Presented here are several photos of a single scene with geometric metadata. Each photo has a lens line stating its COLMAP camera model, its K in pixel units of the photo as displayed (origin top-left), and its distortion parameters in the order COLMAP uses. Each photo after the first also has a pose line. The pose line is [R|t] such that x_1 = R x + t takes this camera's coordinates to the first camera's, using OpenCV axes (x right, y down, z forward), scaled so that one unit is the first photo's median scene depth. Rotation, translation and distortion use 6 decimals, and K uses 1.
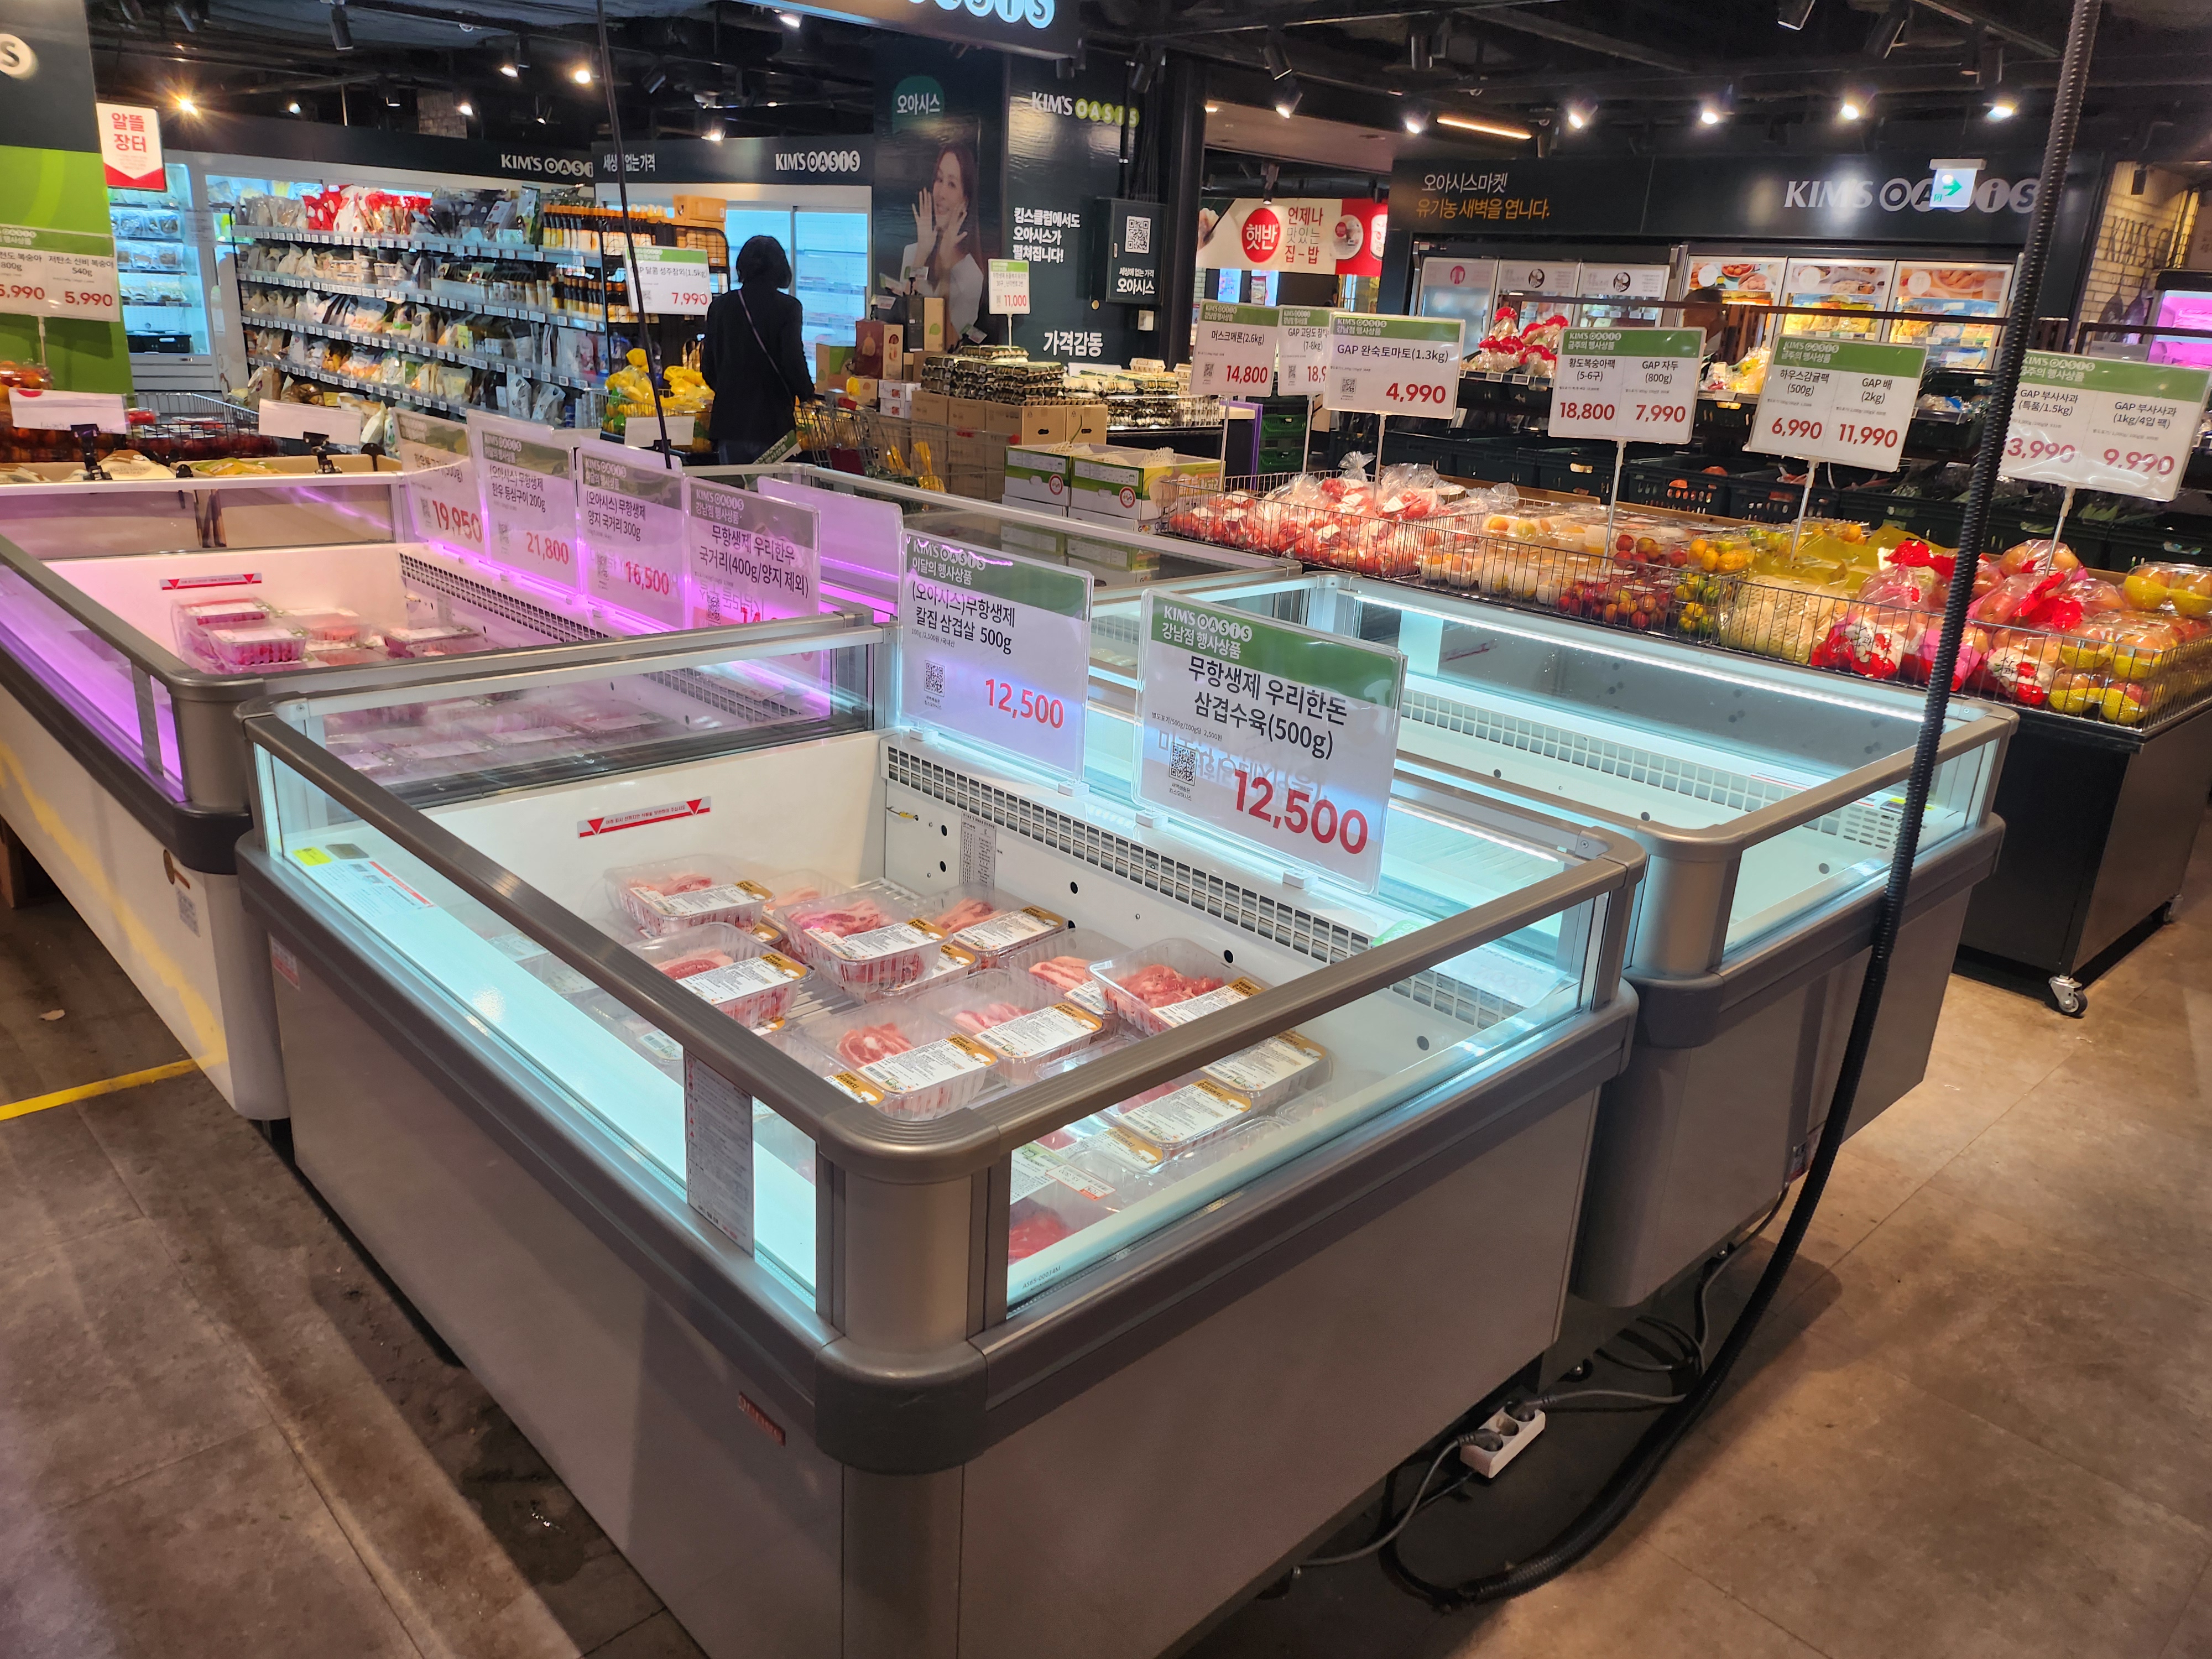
lens RADIAL K [[1579.1, 0, 1109.4], [0, 1579.1, 877.8], [0, 0, 1]] dist [0.035264, 0.001344]
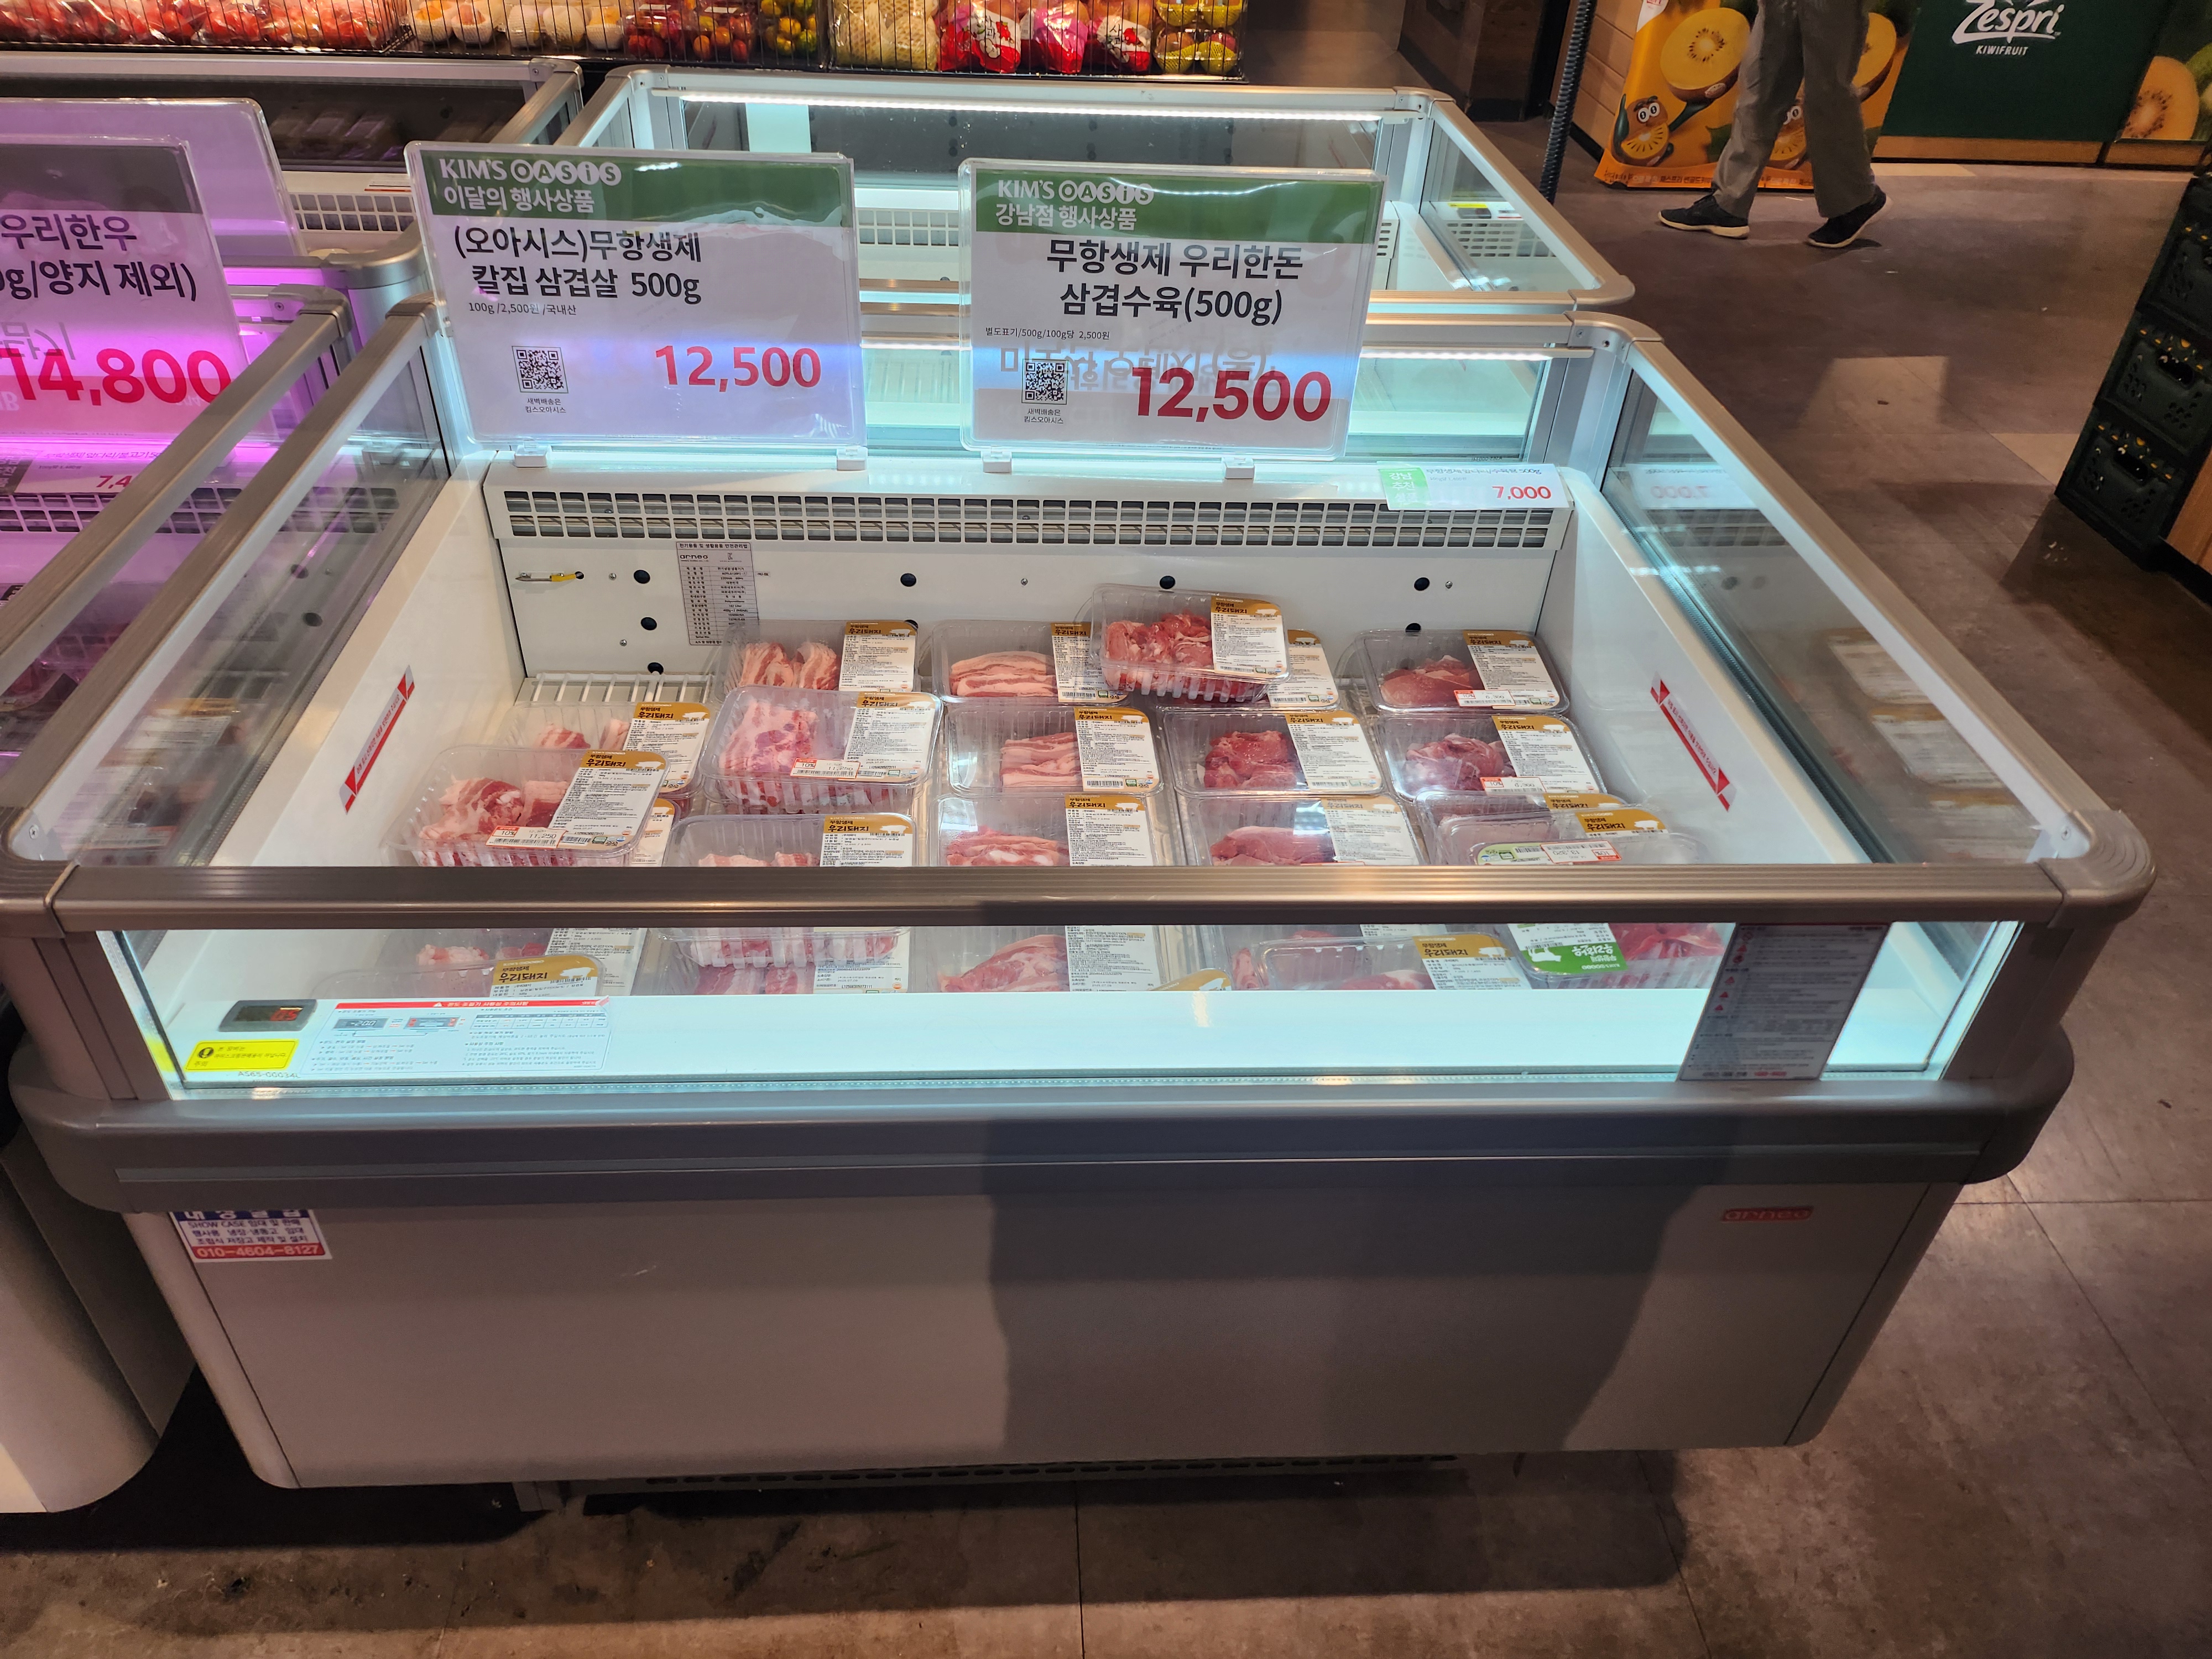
lens RADIAL K [[1579.1, 0, 1109.4], [0, 1579.1, 877.8], [0, 0, 1]] dist [0.035264, 0.001344]
pose [[0.652940, -0.494119, 0.574035, -0.547170], [0.268879, 0.859745, 0.434215, -0.205760], [-0.708077, -0.129170, 0.694220, 0.393974]]
